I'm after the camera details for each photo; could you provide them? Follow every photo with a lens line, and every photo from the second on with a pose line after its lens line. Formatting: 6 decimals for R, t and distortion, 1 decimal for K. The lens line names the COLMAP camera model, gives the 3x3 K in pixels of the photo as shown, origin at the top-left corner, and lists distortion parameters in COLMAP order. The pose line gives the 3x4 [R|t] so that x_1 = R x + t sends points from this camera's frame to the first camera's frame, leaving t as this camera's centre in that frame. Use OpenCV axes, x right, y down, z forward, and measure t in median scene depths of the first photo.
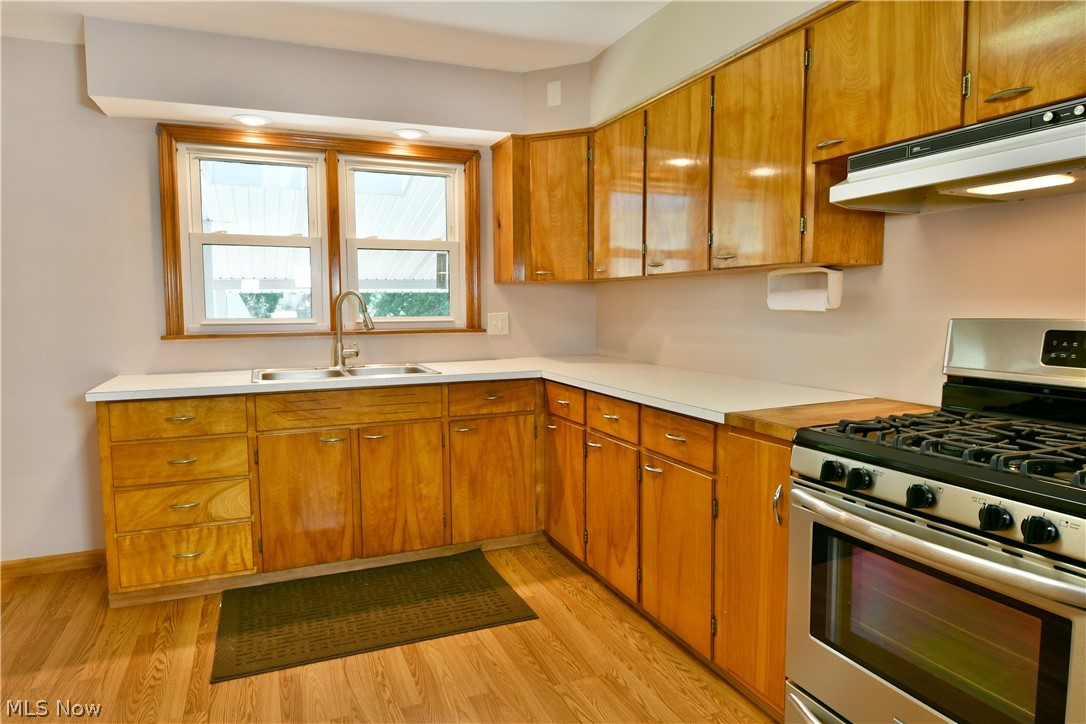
lens RADIAL K [[665.4, 0, 539.0], [0, 665.4, 355.4], [0, 0, 1]] dist [-0.012086, -0.002491]
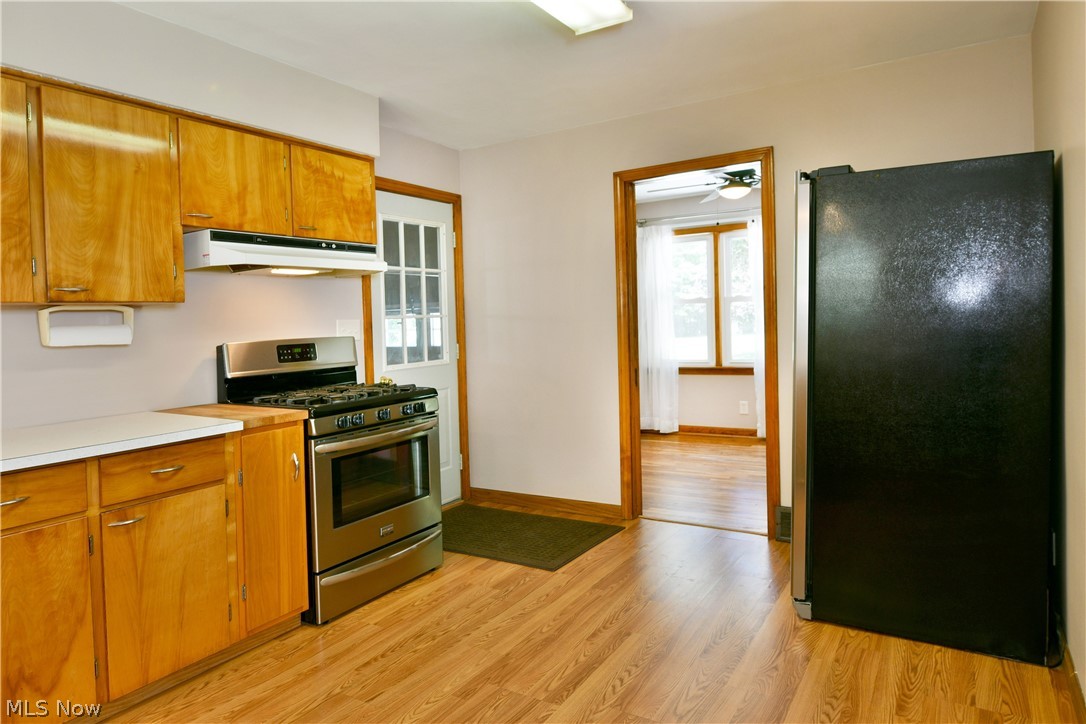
lens RADIAL K [[665.7, 0, 559.2], [0, 665.7, 315.2], [0, 0, 1]] dist [-0.005537, -0.003687]
pose [[-0.590468, 0.032721, 0.806397, -0.724802], [0.103341, 0.994018, 0.035336, -0.061891], [-0.800417, 0.104199, -0.590317, 0.838902]]
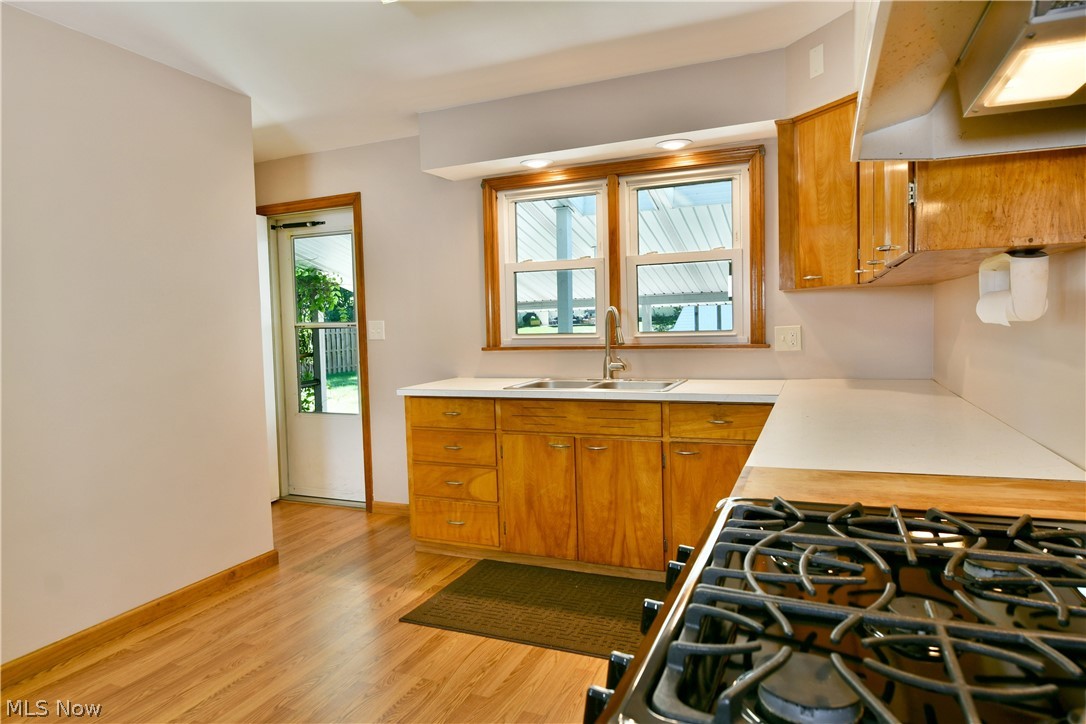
lens RADIAL K [[668.2, 0, 536.7], [0, 668.2, 354.2], [0, 0, 1]] dist [-0.004680, -0.000522]
pose [[0.689214, 0.022087, -0.724221, 0.449579], [-0.032299, 0.999478, -0.000255, -0.021289], [0.723837, 0.023568, 0.689568, 0.211766]]
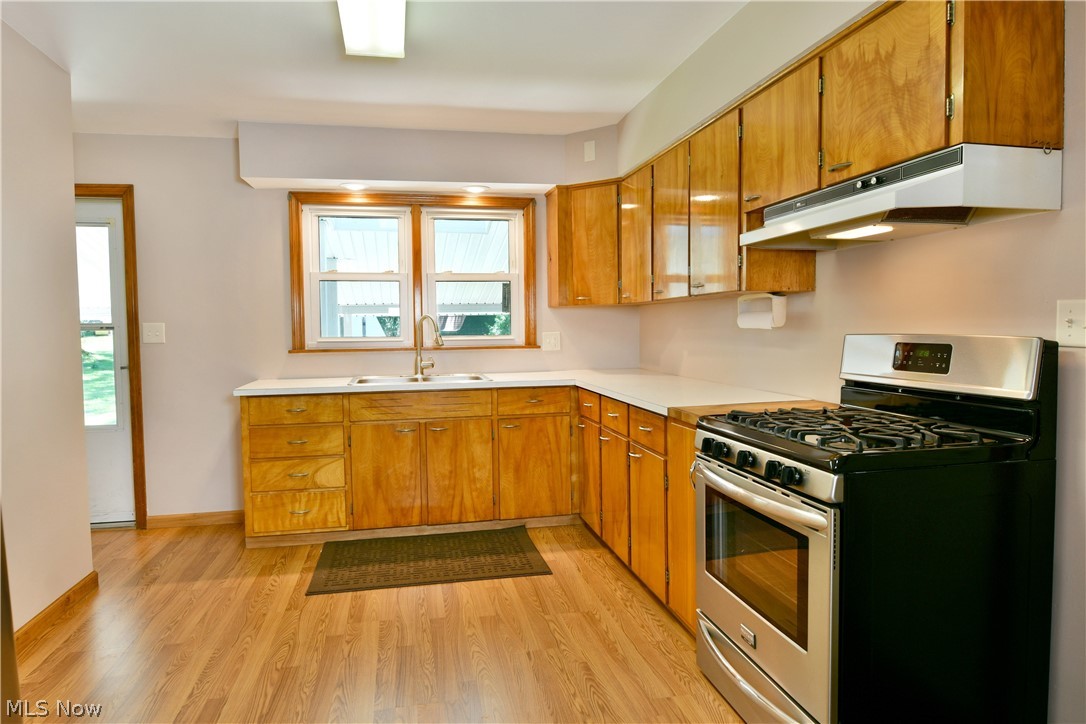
lens RADIAL K [[668.2, 0, 536.7], [0, 668.2, 354.2], [0, 0, 1]] dist [-0.004680, -0.000522]
pose [[0.980518, 0.002250, -0.196417, 0.192830], [-0.008679, 0.999454, -0.031880, 0.017784], [0.196238, 0.032964, 0.980002, -0.228991]]
